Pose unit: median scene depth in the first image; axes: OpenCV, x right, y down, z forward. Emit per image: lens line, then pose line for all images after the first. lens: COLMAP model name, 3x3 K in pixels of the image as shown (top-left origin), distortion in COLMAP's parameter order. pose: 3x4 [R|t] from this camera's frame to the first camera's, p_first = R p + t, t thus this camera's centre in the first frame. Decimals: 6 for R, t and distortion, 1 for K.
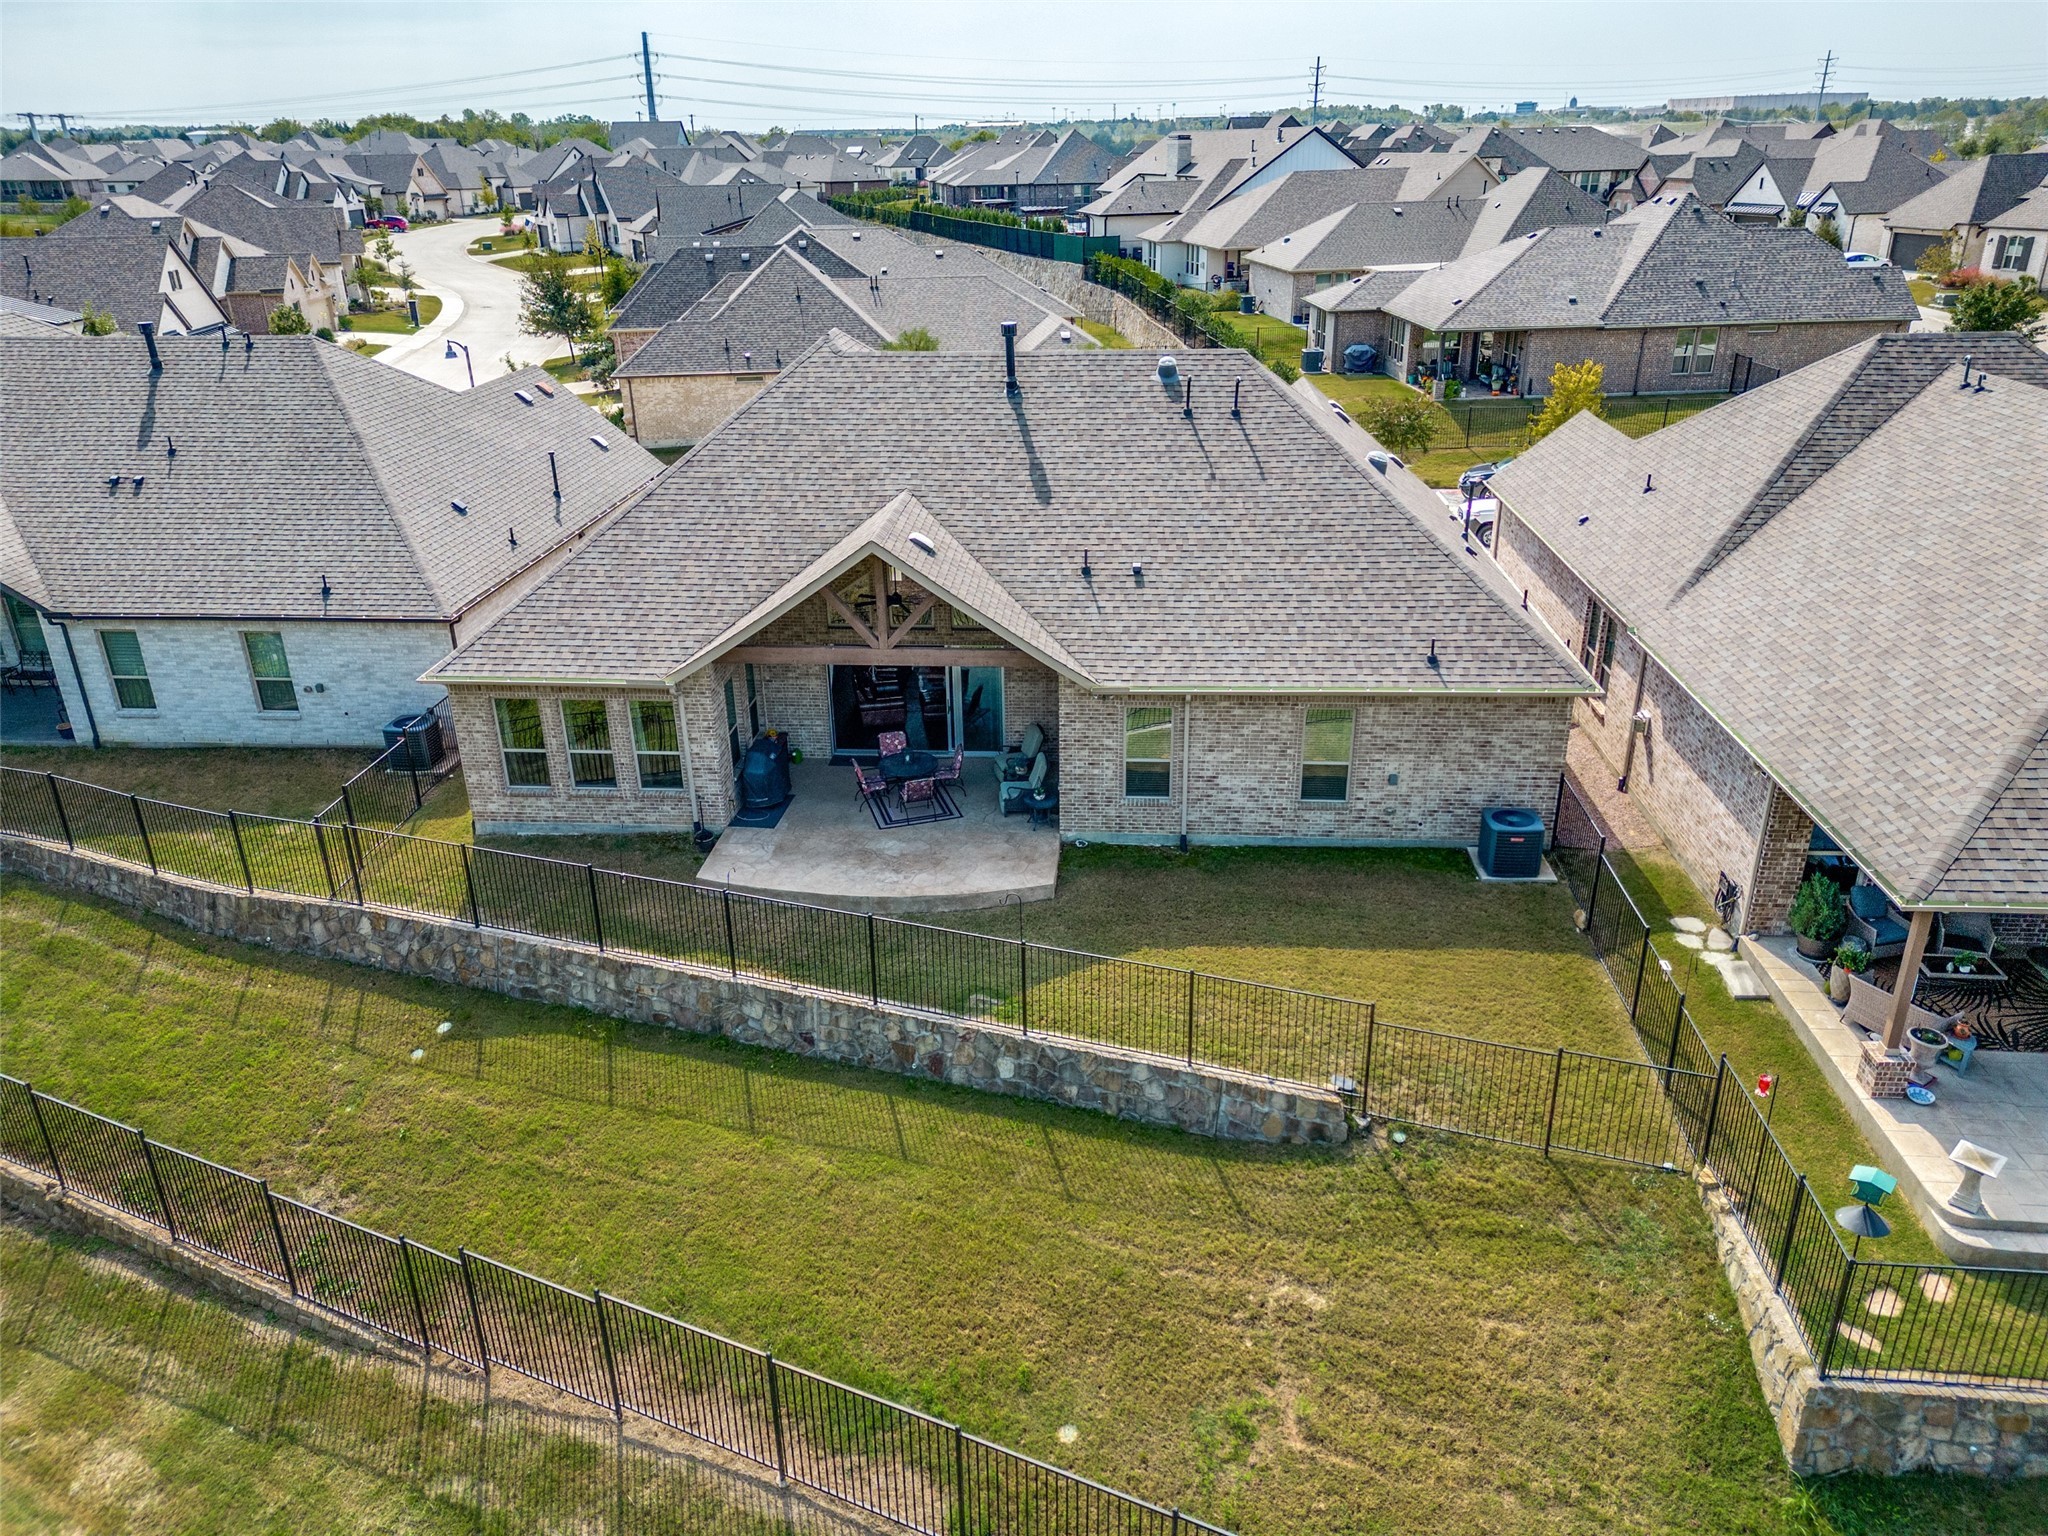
lens RADIAL K [[1443.2, 0, 1014.1], [0, 1443.2, 769.2], [0, 0, 1]] dist [0.048011, -0.041307]
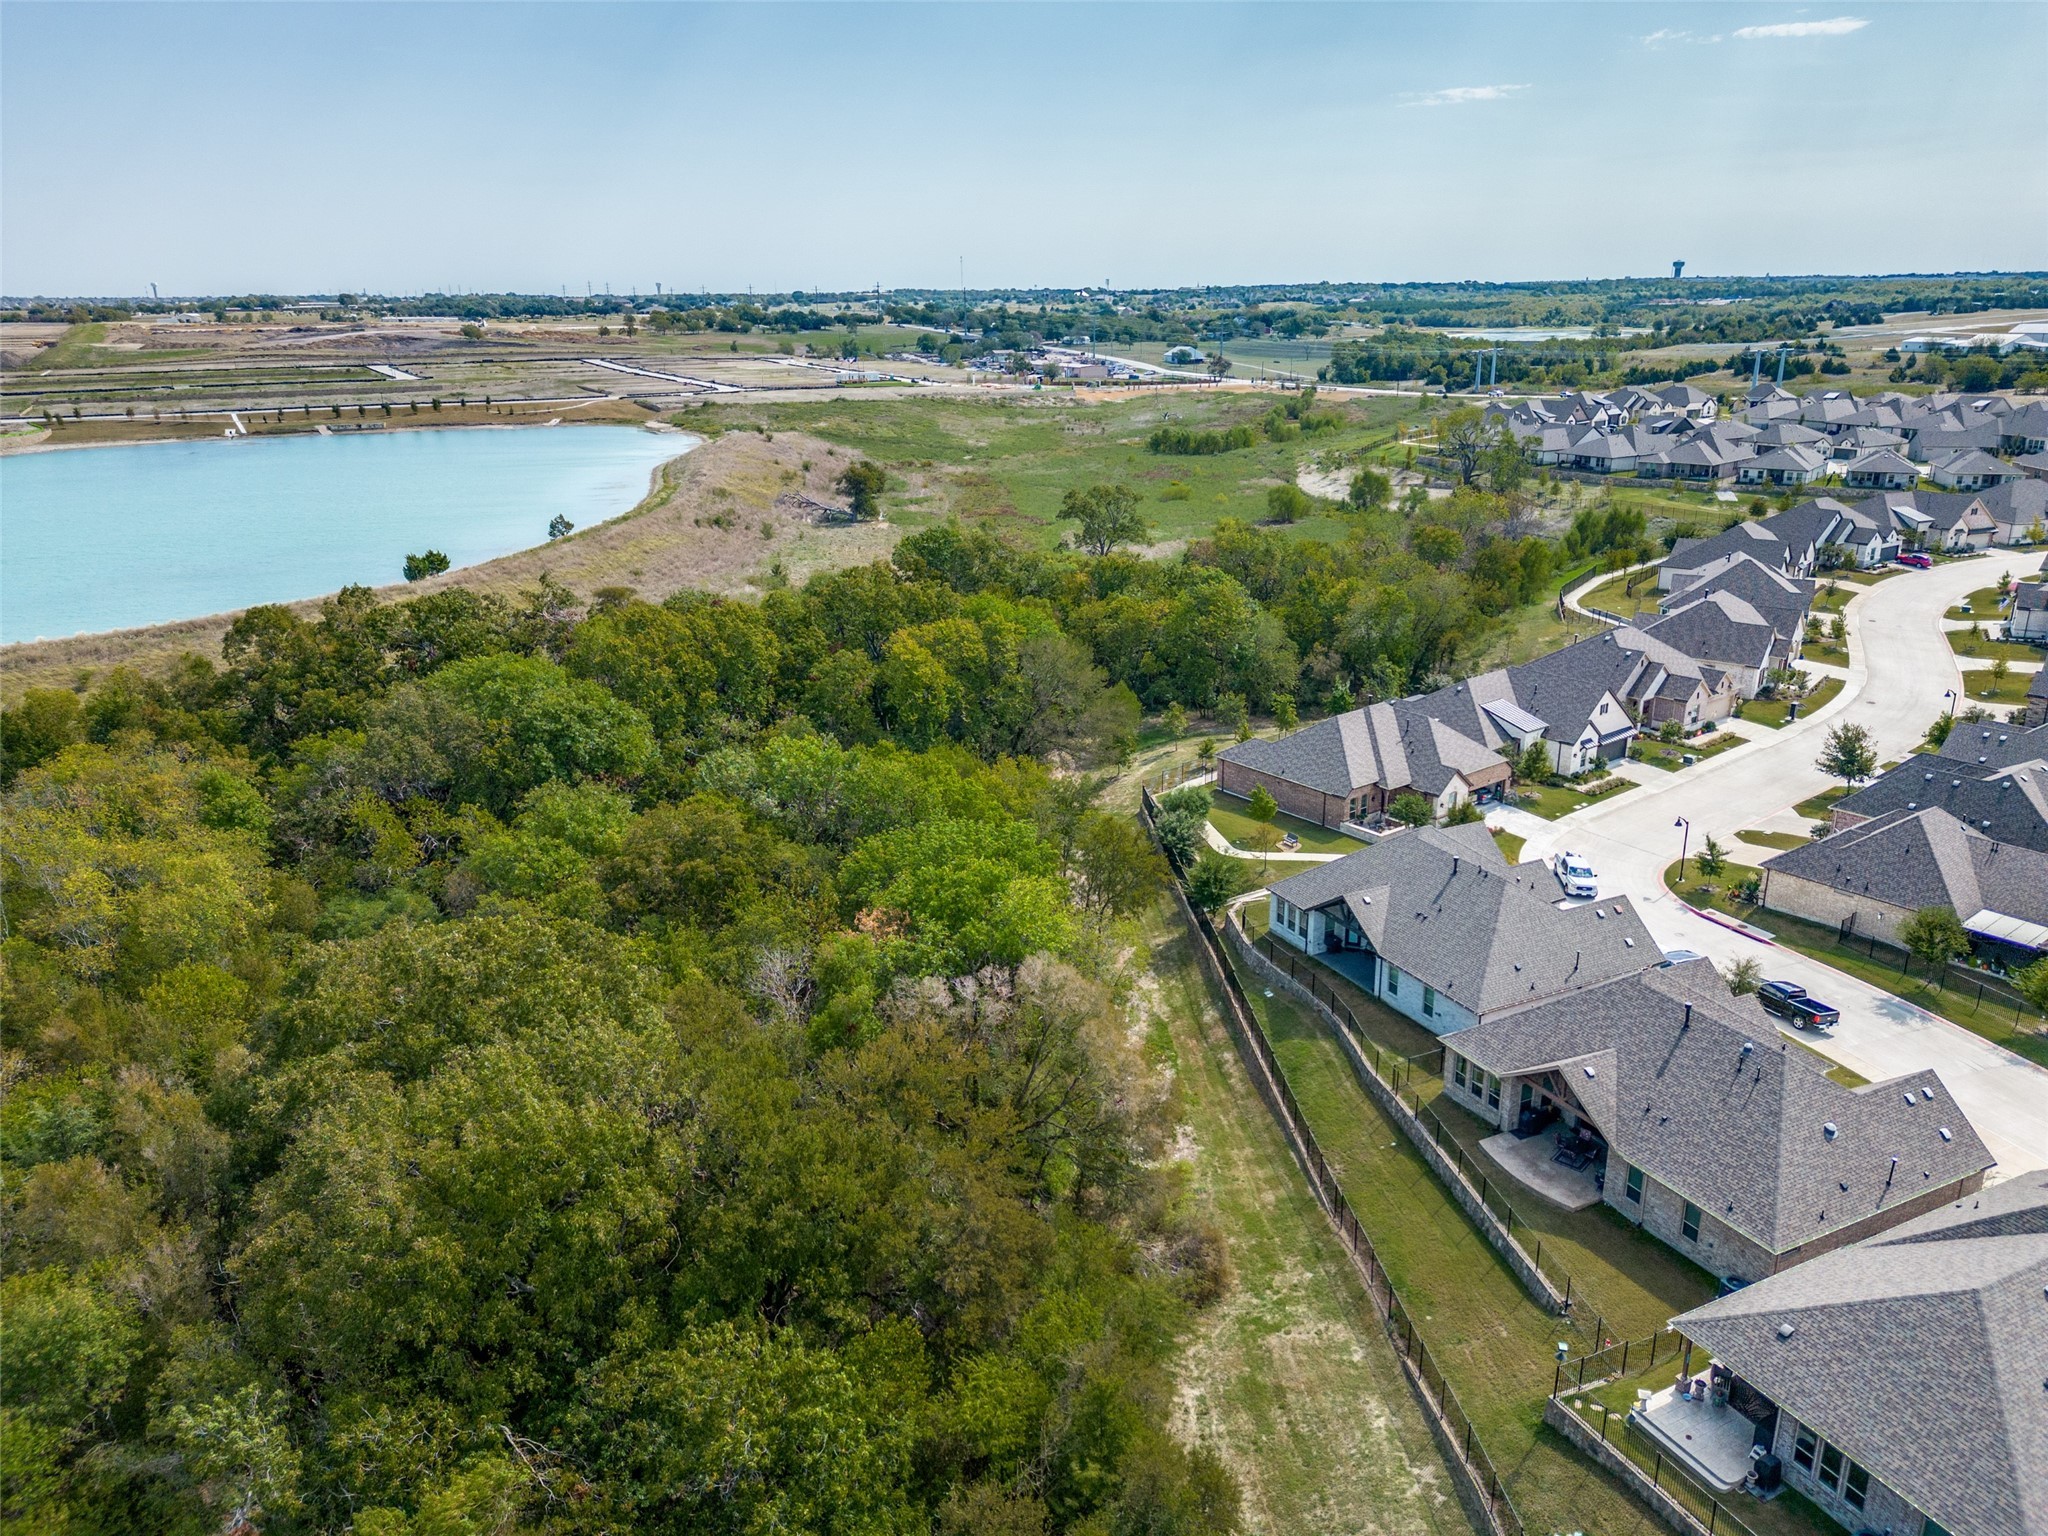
lens RADIAL K [[1443.2, 0, 1014.1], [0, 1443.2, 769.2], [0, 0, 1]] dist [0.048011, -0.041307]
pose [[0.503782, 0.285140, -0.815414, 1.426714], [-0.334358, 0.934738, 0.120291, -0.639422], [0.796498, 0.212040, 0.566243, -1.515203]]
